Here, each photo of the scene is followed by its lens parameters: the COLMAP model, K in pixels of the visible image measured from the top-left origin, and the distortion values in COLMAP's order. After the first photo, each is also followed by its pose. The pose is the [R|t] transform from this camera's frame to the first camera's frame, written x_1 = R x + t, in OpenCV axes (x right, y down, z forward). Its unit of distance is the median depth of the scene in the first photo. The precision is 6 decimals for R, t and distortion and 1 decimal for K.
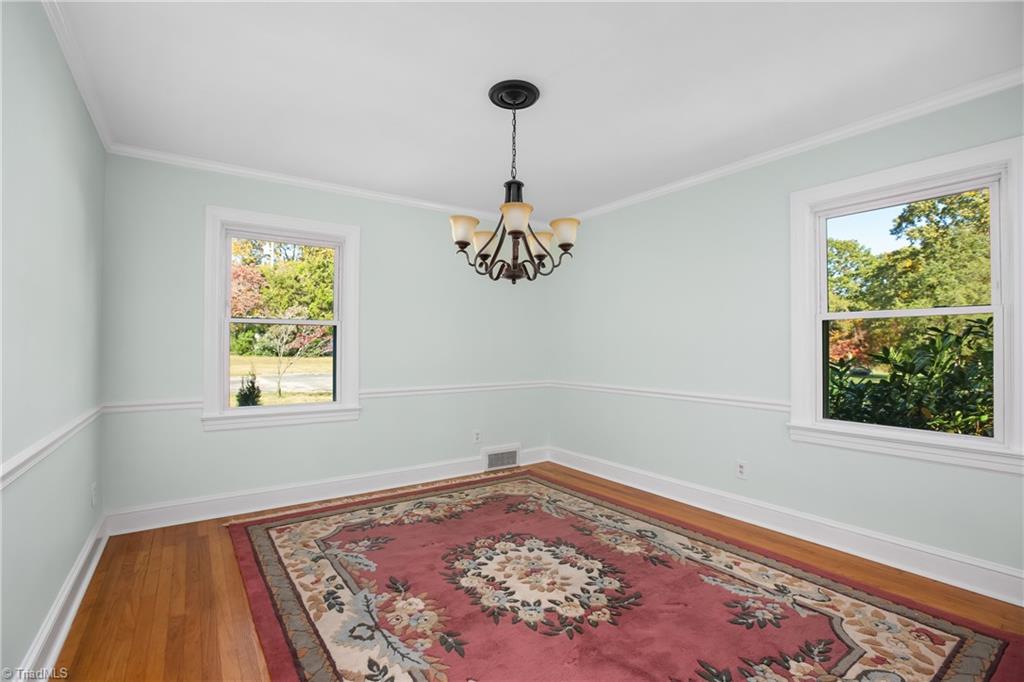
lens RADIAL K [[463.4, 0, 512.0], [0, 463.4, 341.0], [0, 0, 1]] dist [-0.058175, 0.026433]
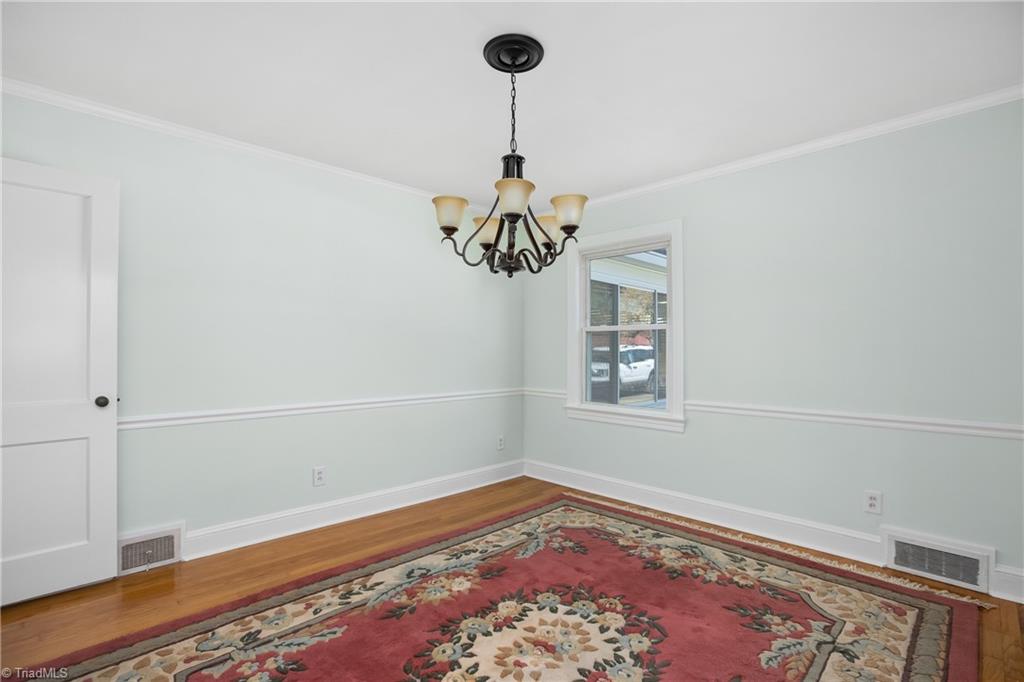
lens RADIAL K [[470.8, 0, 512.0], [0, 470.8, 341.0], [0, 0, 1]] dist [-0.035933, 0.012581]
pose [[0.159709, -0.024567, -0.986858, 0.672254], [0.014625, 0.999639, -0.022518, 0.010012], [0.987056, -0.010836, 0.160010, 0.682752]]
